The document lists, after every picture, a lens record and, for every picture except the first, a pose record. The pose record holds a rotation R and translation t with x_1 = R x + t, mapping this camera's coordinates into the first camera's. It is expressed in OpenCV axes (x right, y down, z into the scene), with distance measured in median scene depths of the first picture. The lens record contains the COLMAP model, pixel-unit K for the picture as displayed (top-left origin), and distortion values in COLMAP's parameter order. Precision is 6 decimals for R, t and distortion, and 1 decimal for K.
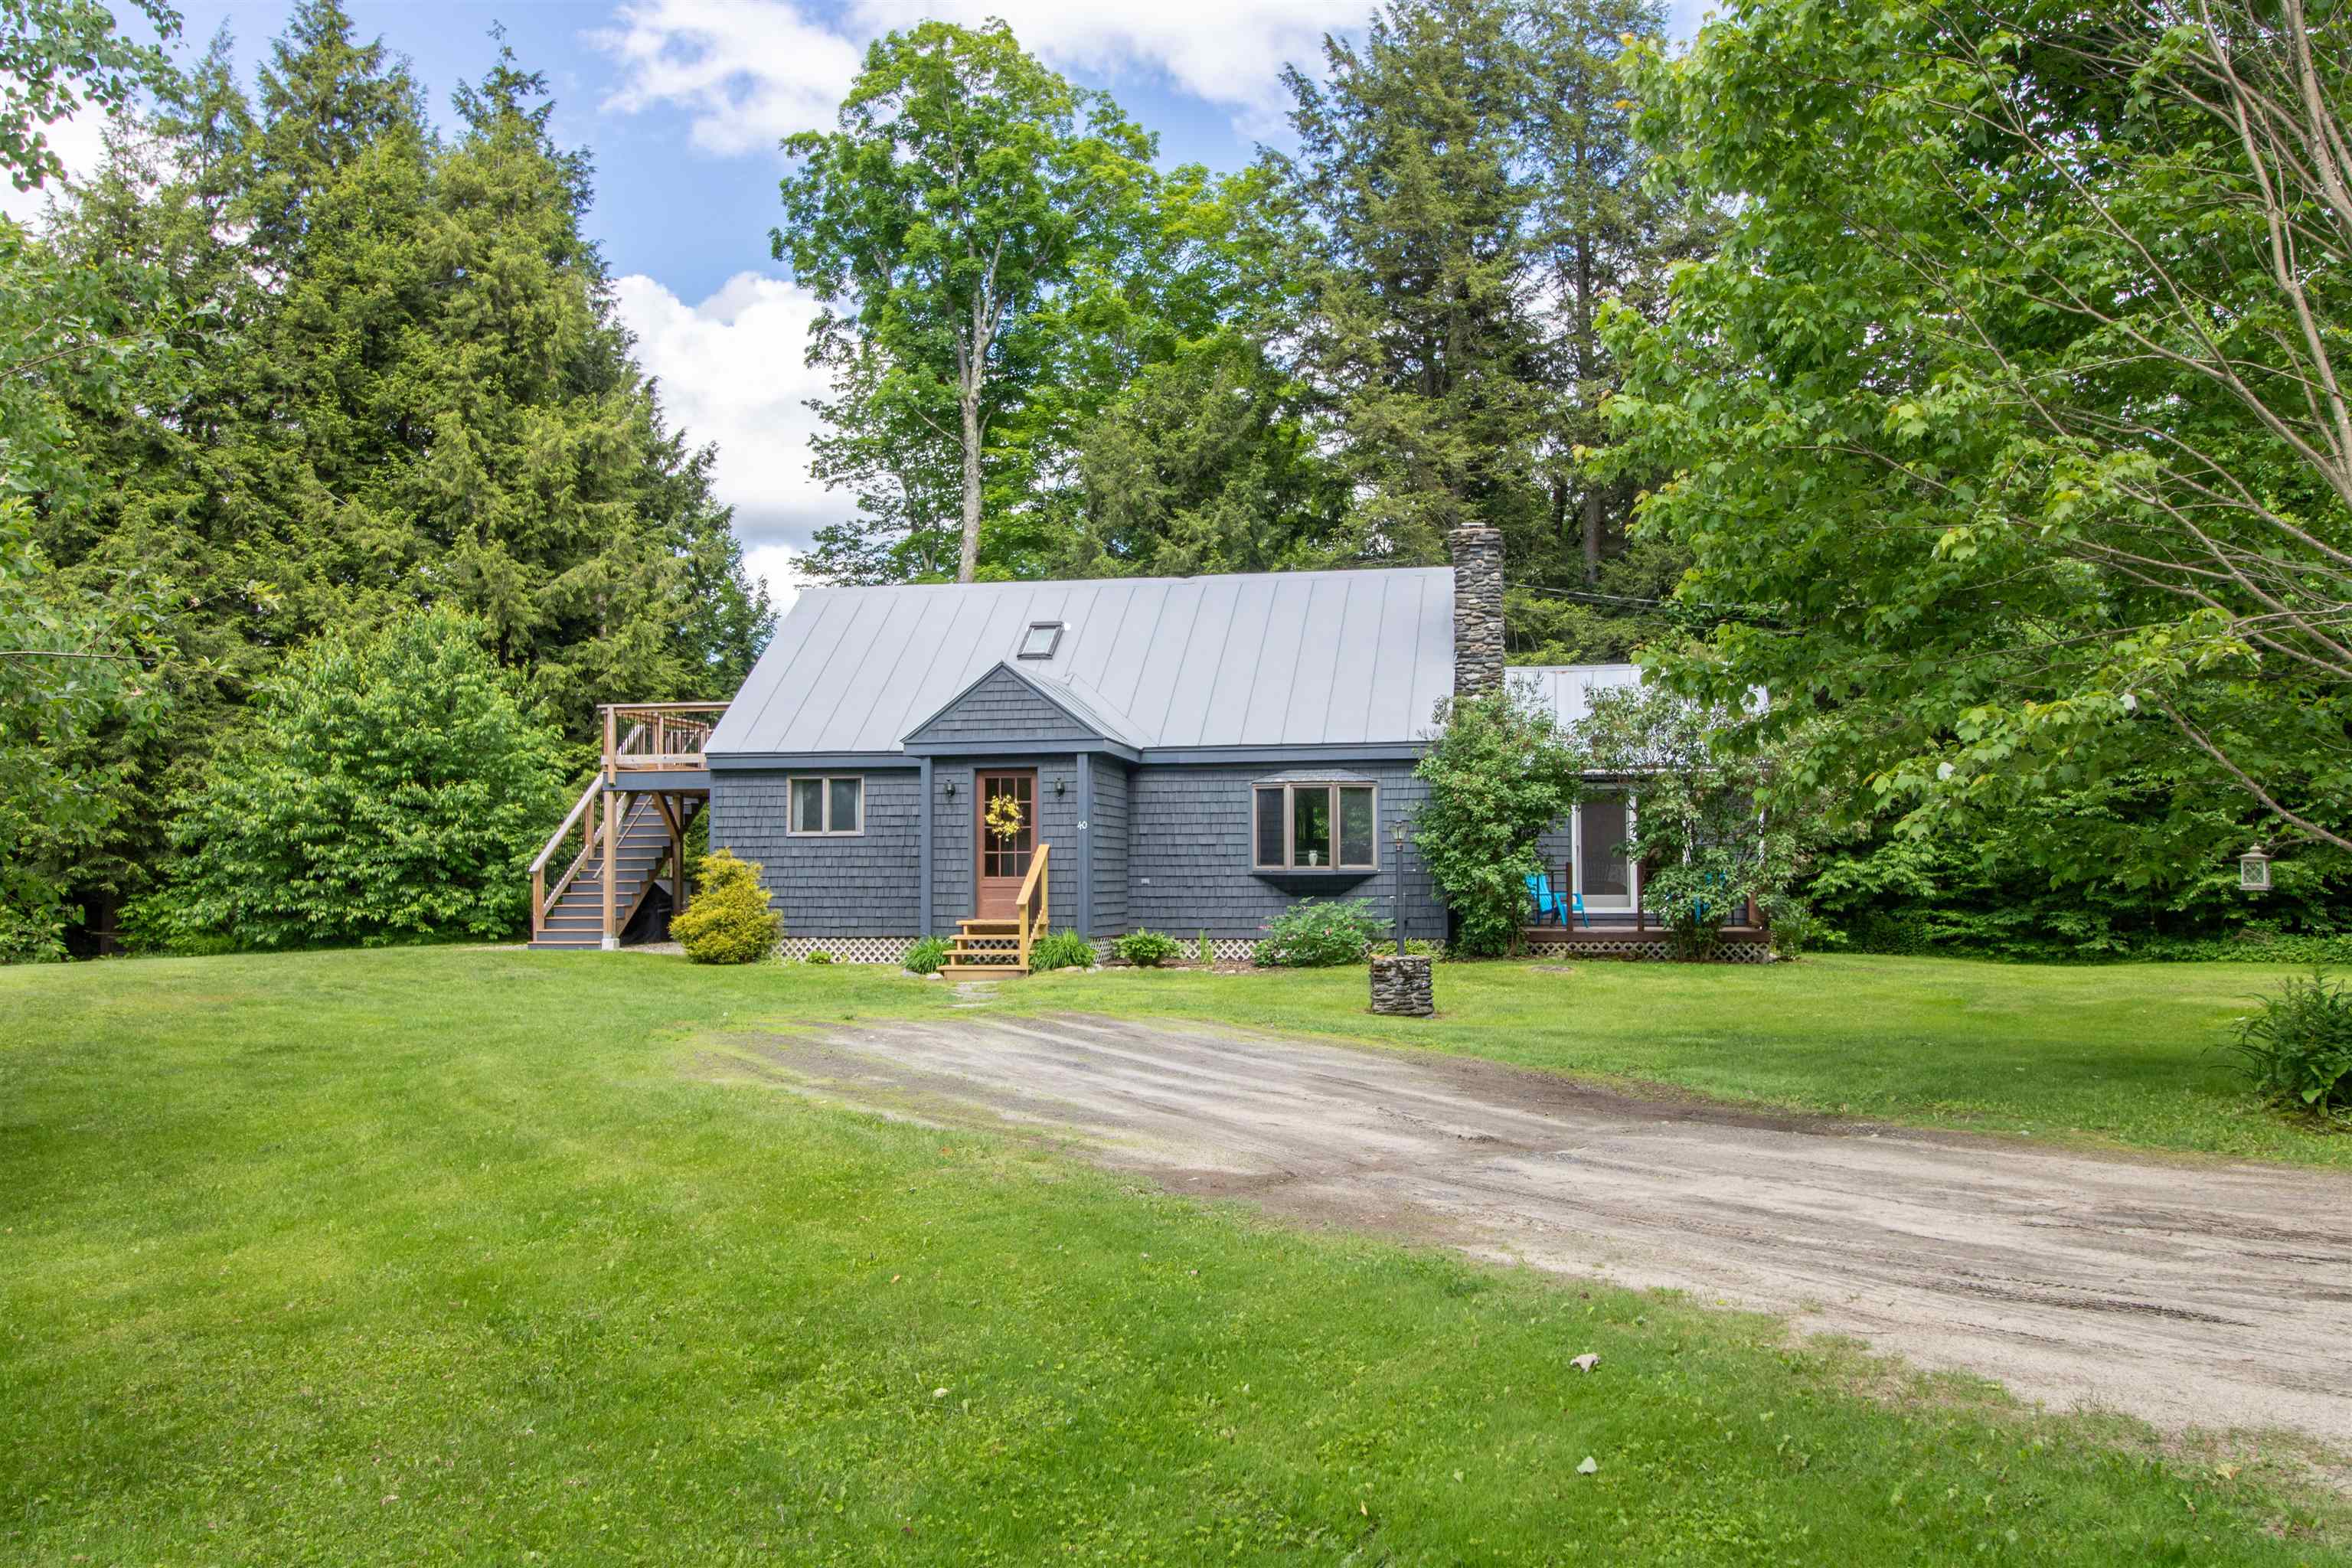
lens RADIAL K [[1958.3, 0, 1176.0], [0, 1958.3, 784.0], [0, 0, 1]] dist [0.002211, 0.000673]
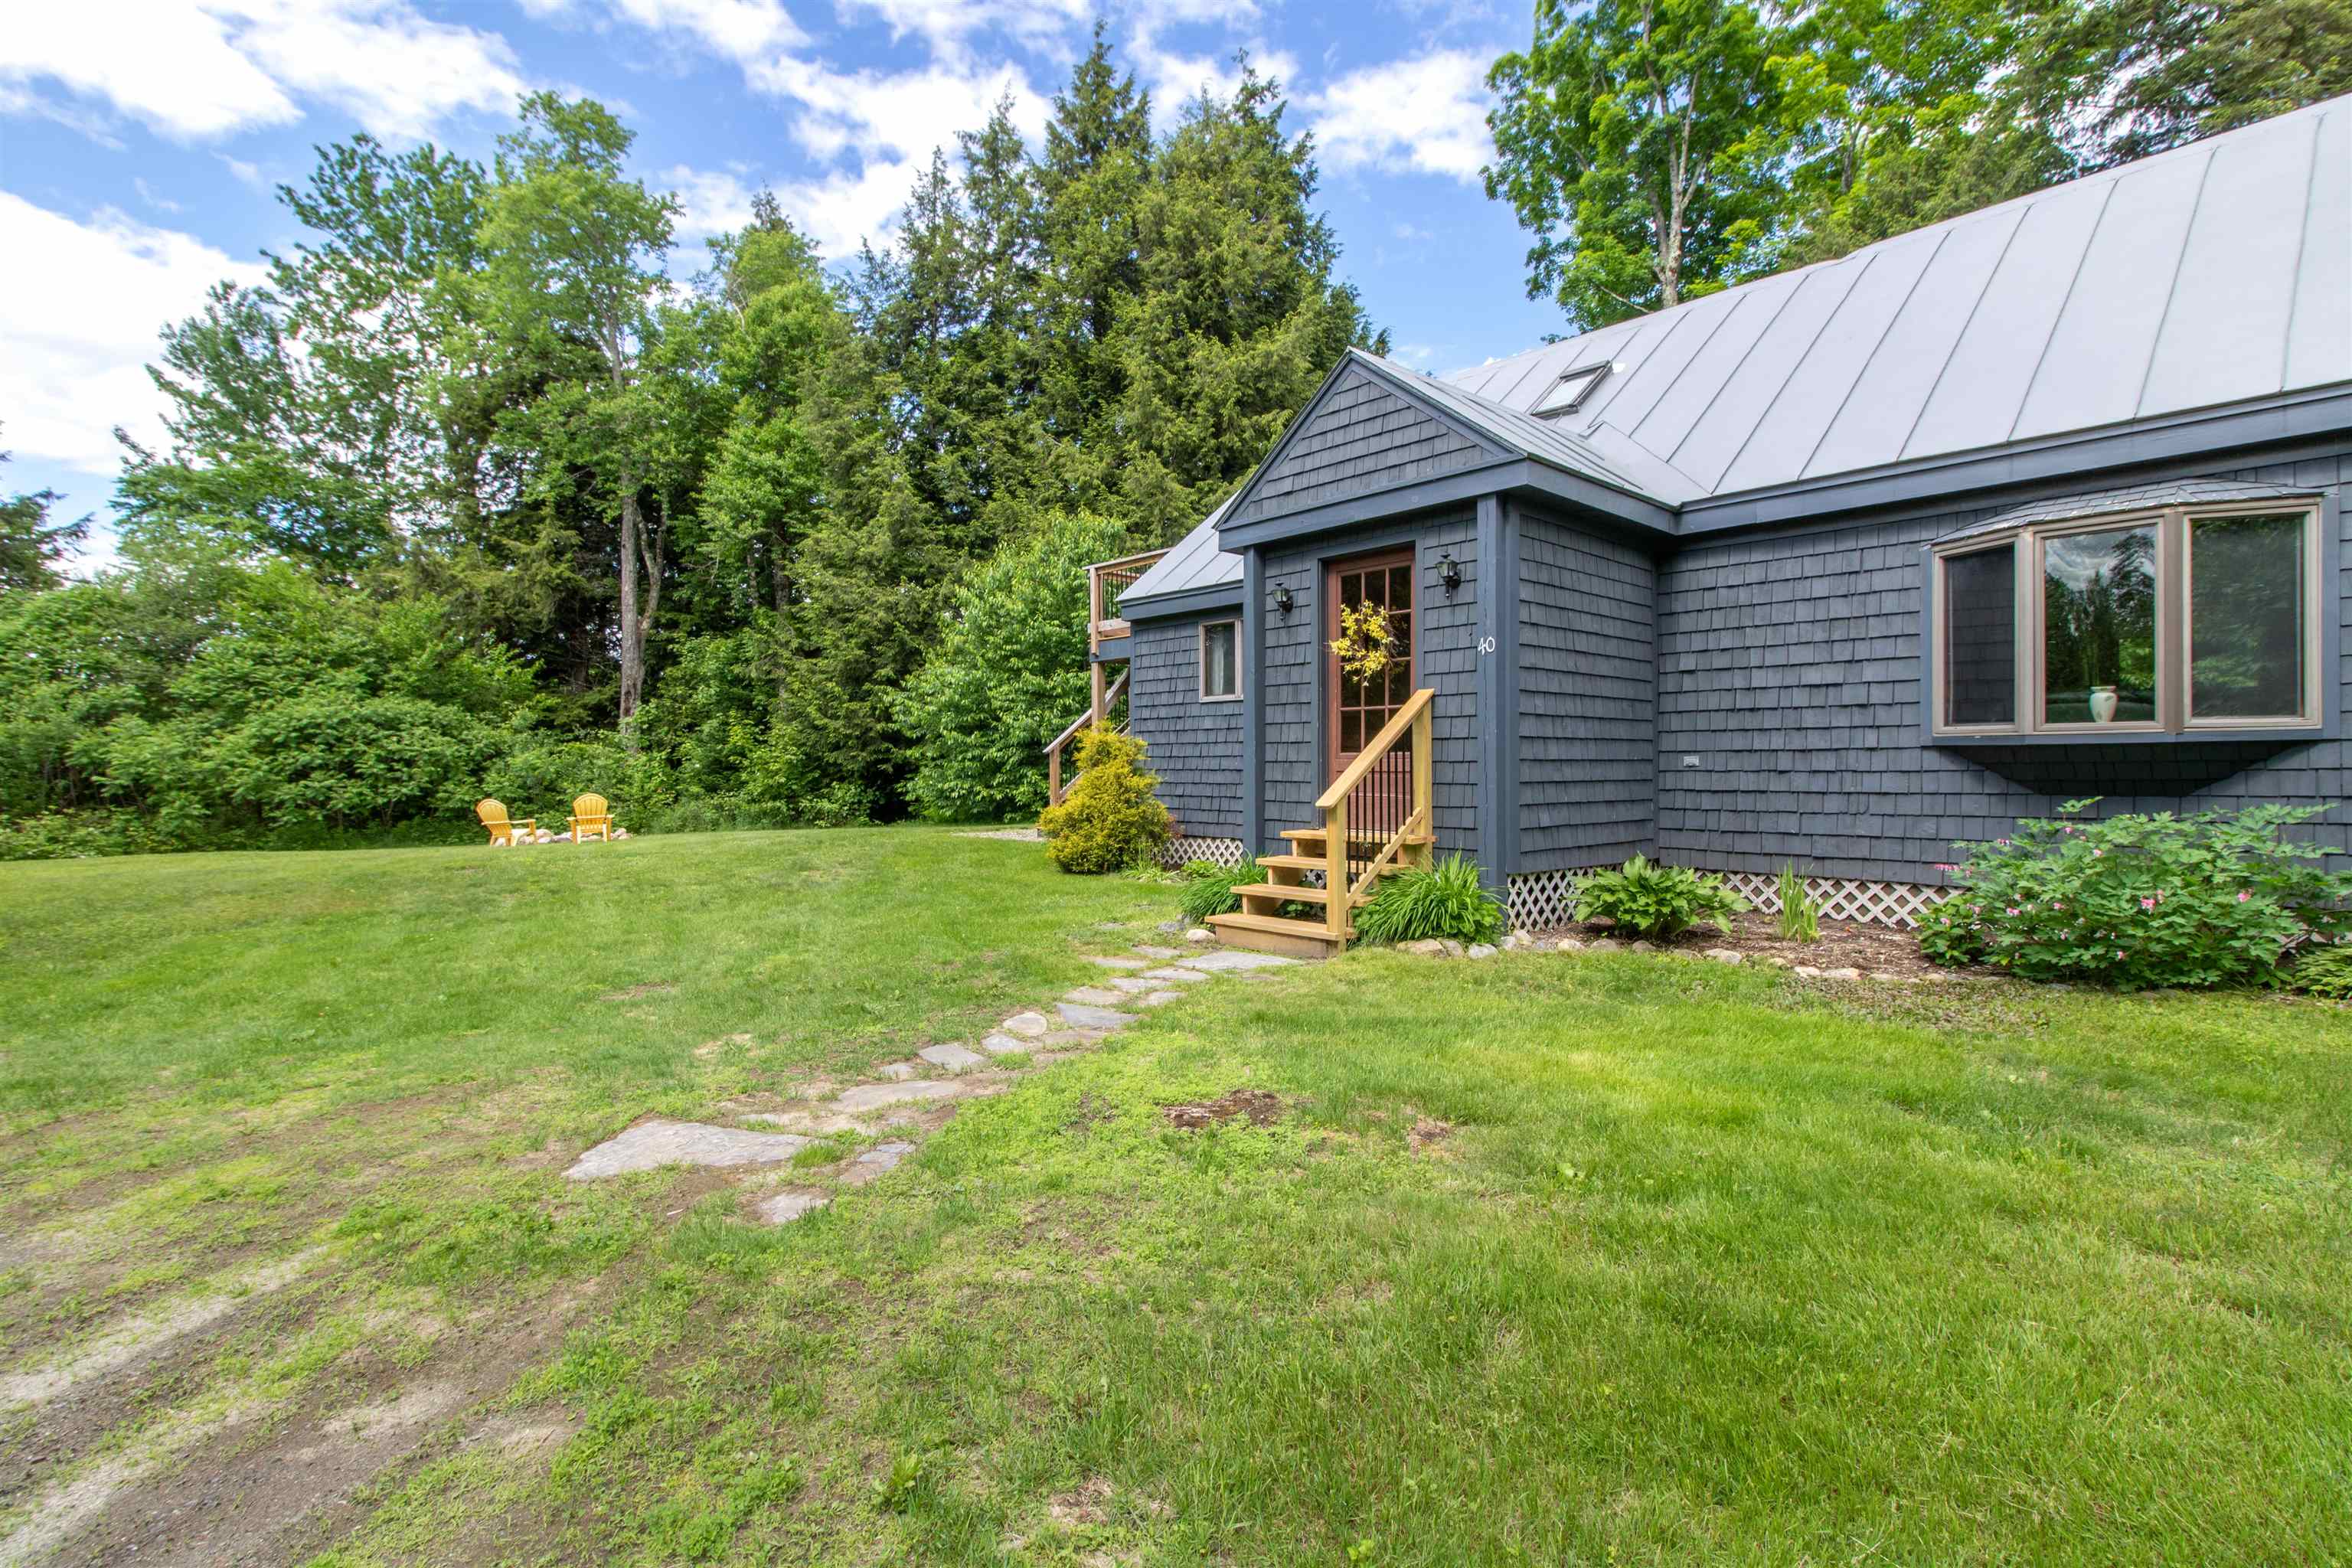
lens RADIAL K [[1123.0, 0, 1181.4], [0, 1123.0, 768.1], [0, 0, 1]] dist [0.006170, -0.000105]
pose [[0.807438, 0.001685, -0.589949, 0.052334], [0.028854, 0.998686, 0.042343, 0.035104], [0.589246, -0.051212, 0.806329, 0.680039]]
